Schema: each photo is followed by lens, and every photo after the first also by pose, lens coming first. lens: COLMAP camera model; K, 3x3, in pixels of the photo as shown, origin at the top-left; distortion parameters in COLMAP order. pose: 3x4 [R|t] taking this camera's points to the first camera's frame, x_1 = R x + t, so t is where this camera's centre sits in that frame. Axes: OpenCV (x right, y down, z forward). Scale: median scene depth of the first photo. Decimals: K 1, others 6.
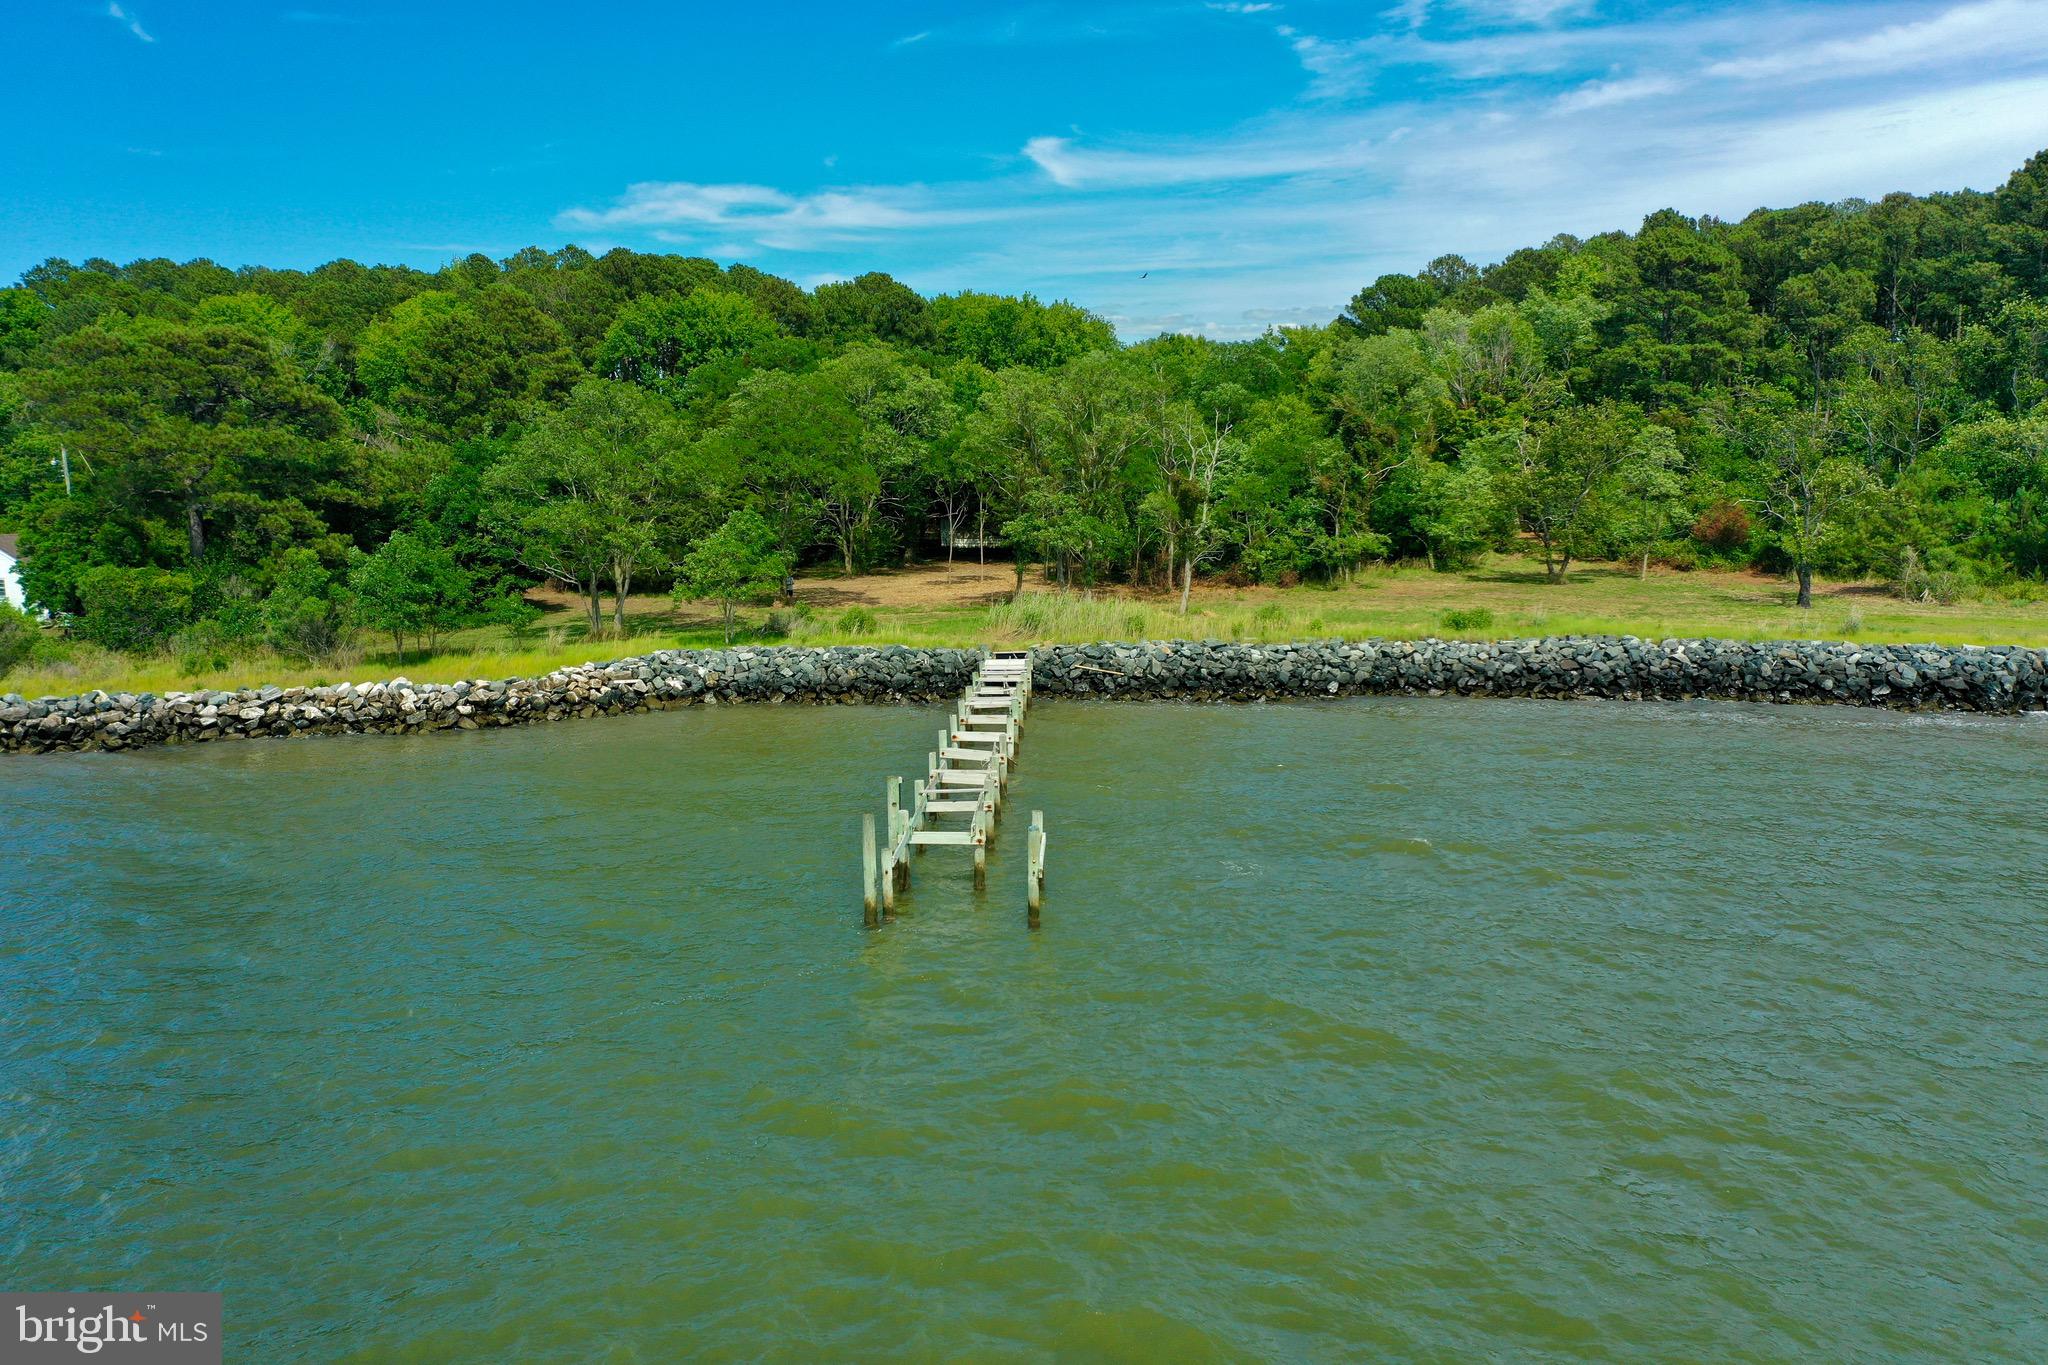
lens RADIAL K [[1609.9, 0, 1022.7], [0, 1609.9, 682.4], [0, 0, 1]] dist [0.001277, 0.004861]
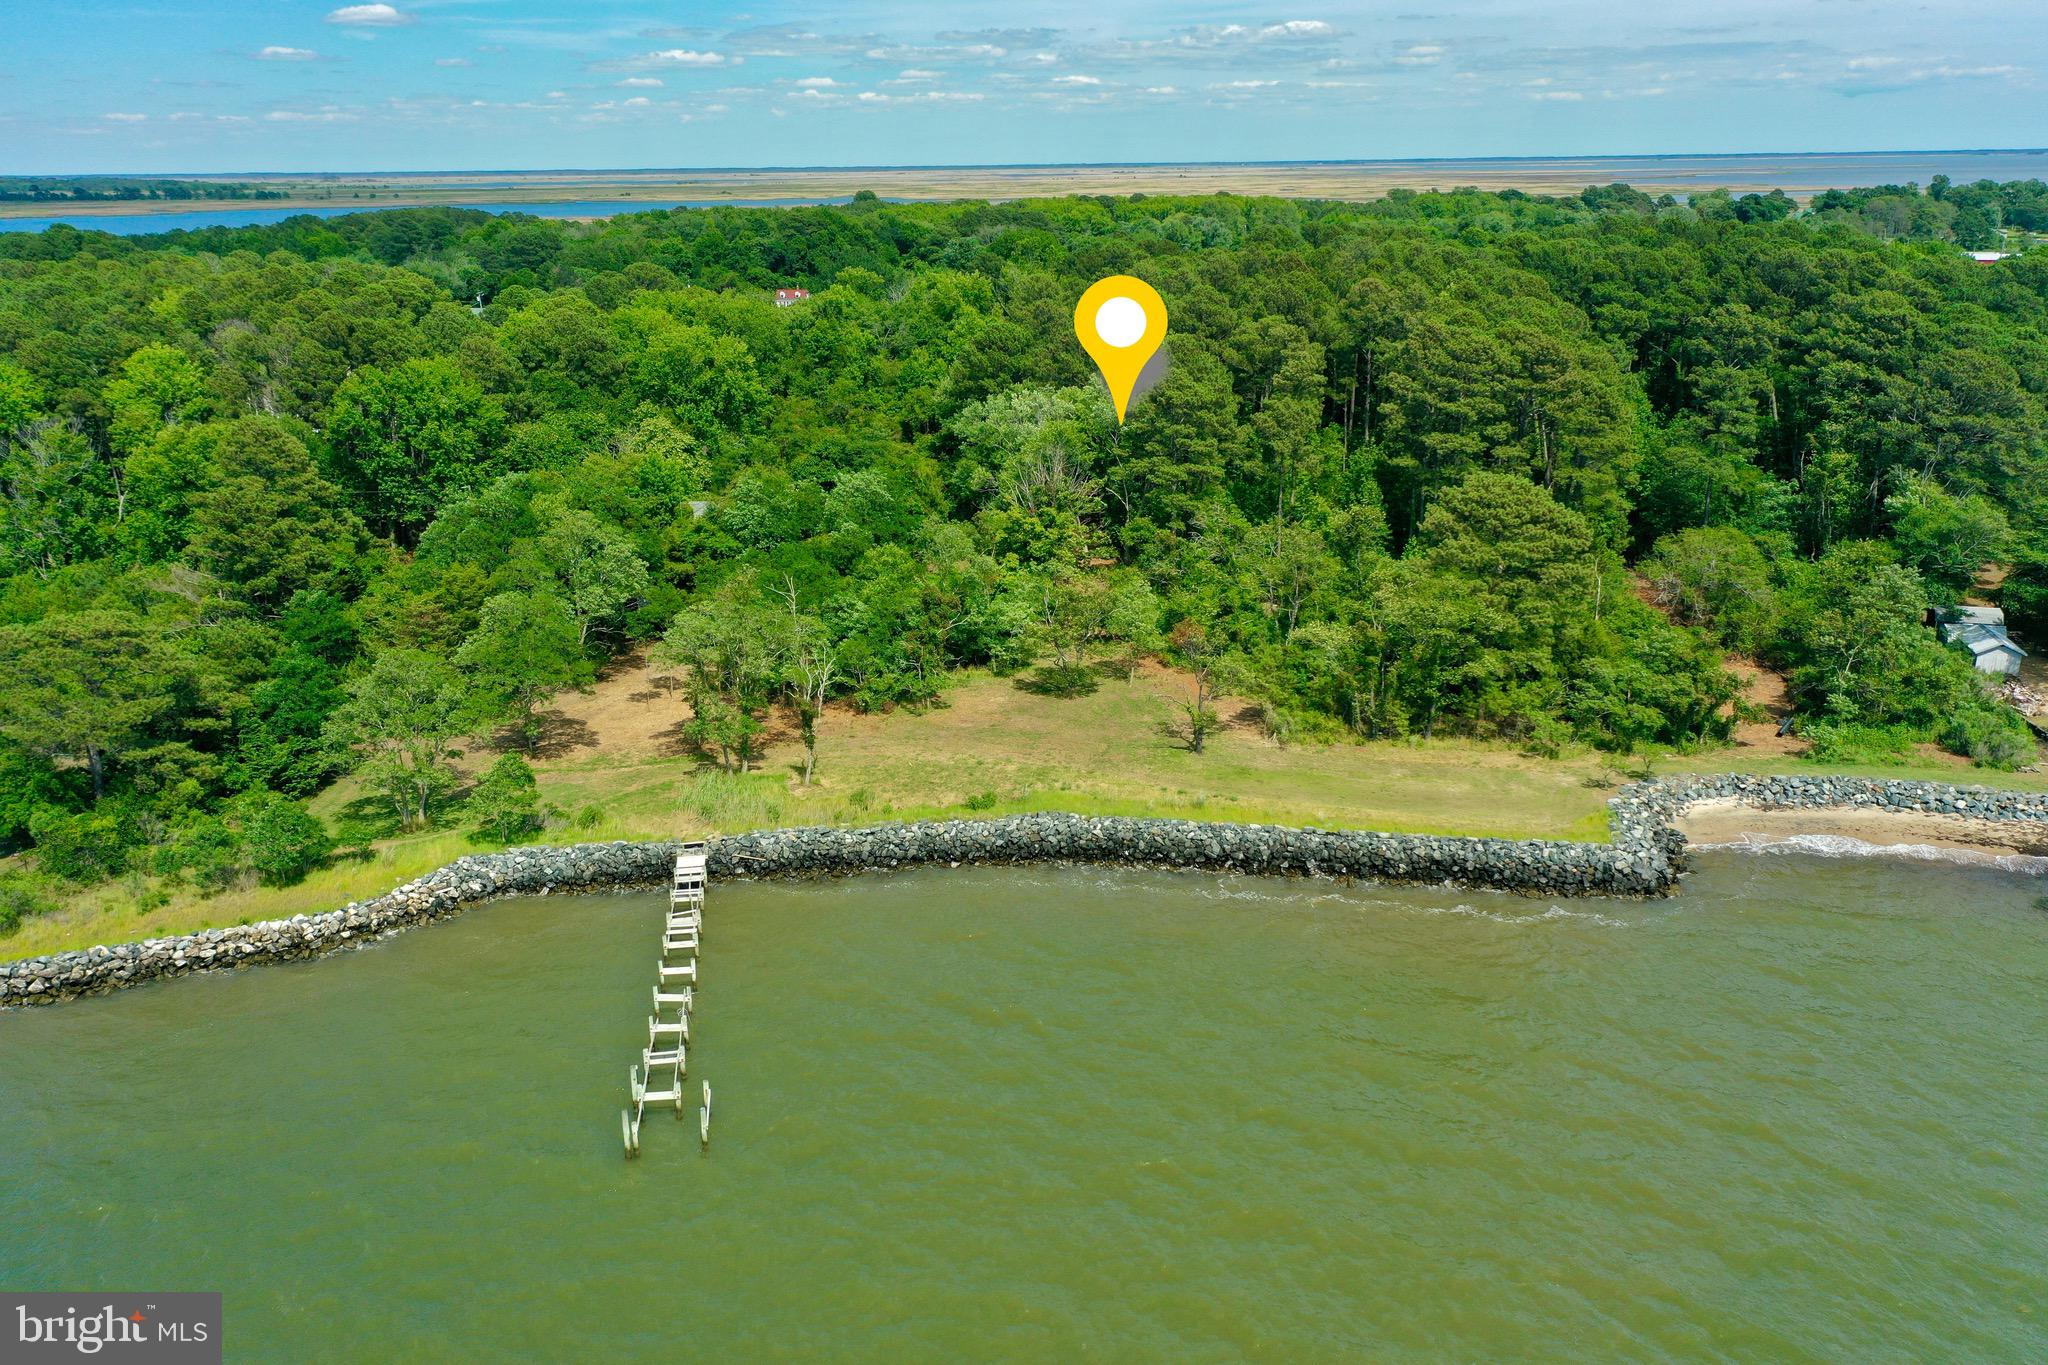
lens RADIAL K [[1609.9, 0, 1025.5], [0, 1609.9, 678.1], [0, 0, 1]] dist [0.001277, 0.004861]
pose [[0.982797, -0.050962, 0.177517, 0.041763], [0.022570, 0.987113, 0.158426, -0.434789], [-0.183303, -0.151694, 0.971282, -0.586464]]
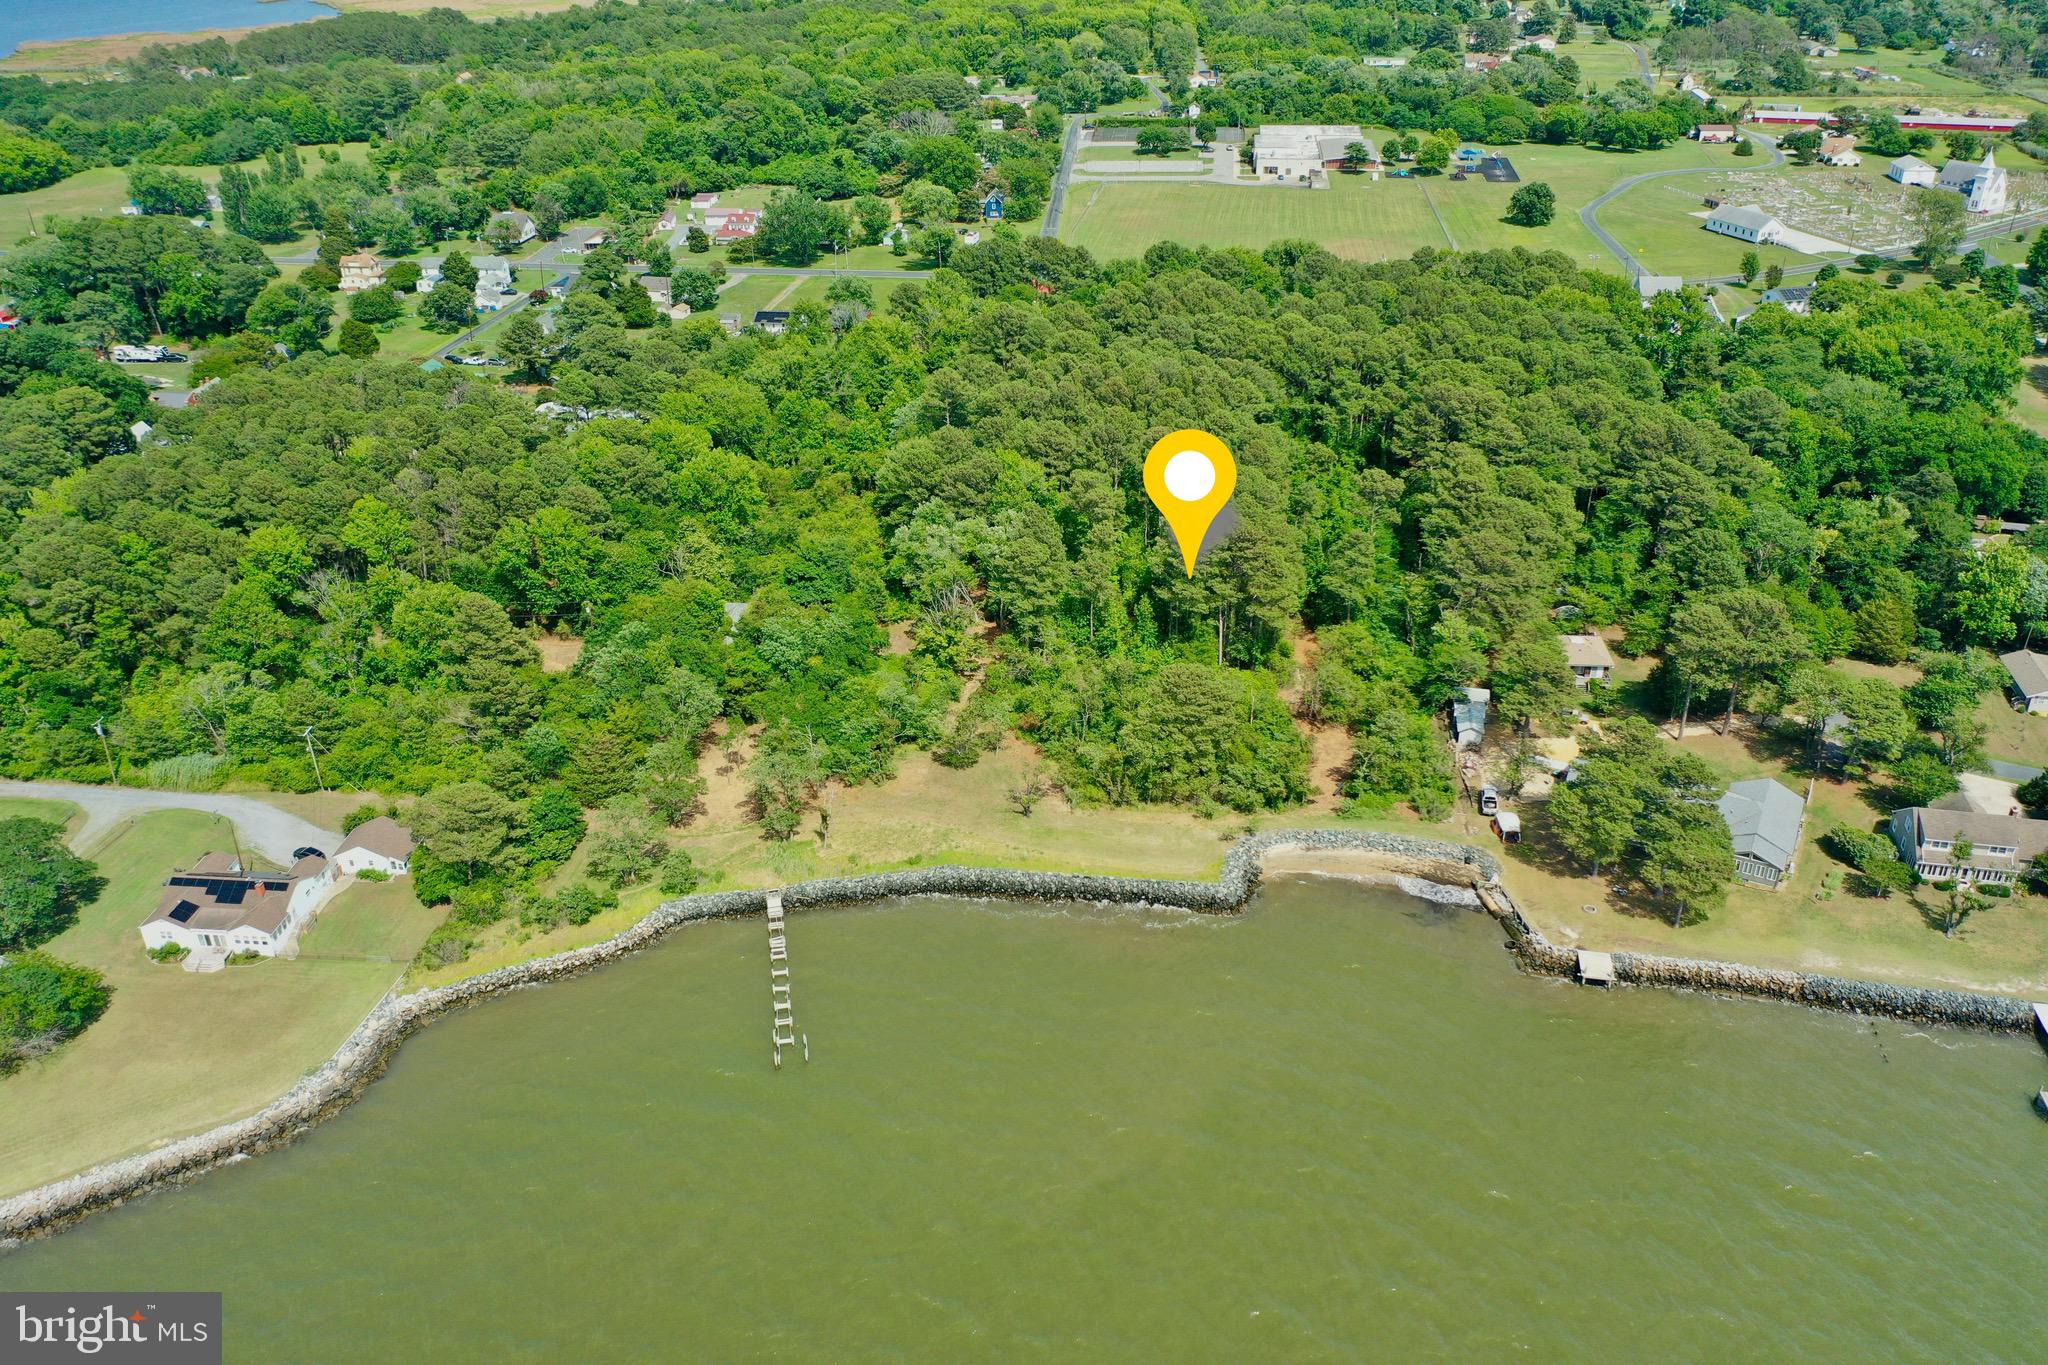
lens RADIAL K [[1609.9, 0, 1030.3], [0, 1609.9, 683.5], [0, 0, 1]] dist [0.001277, 0.004861]
pose [[0.973396, -0.106608, 0.202820, -0.119276], [0.030360, 0.937373, 0.347001, -1.549851], [-0.227111, -0.331611, 0.915672, -1.977242]]
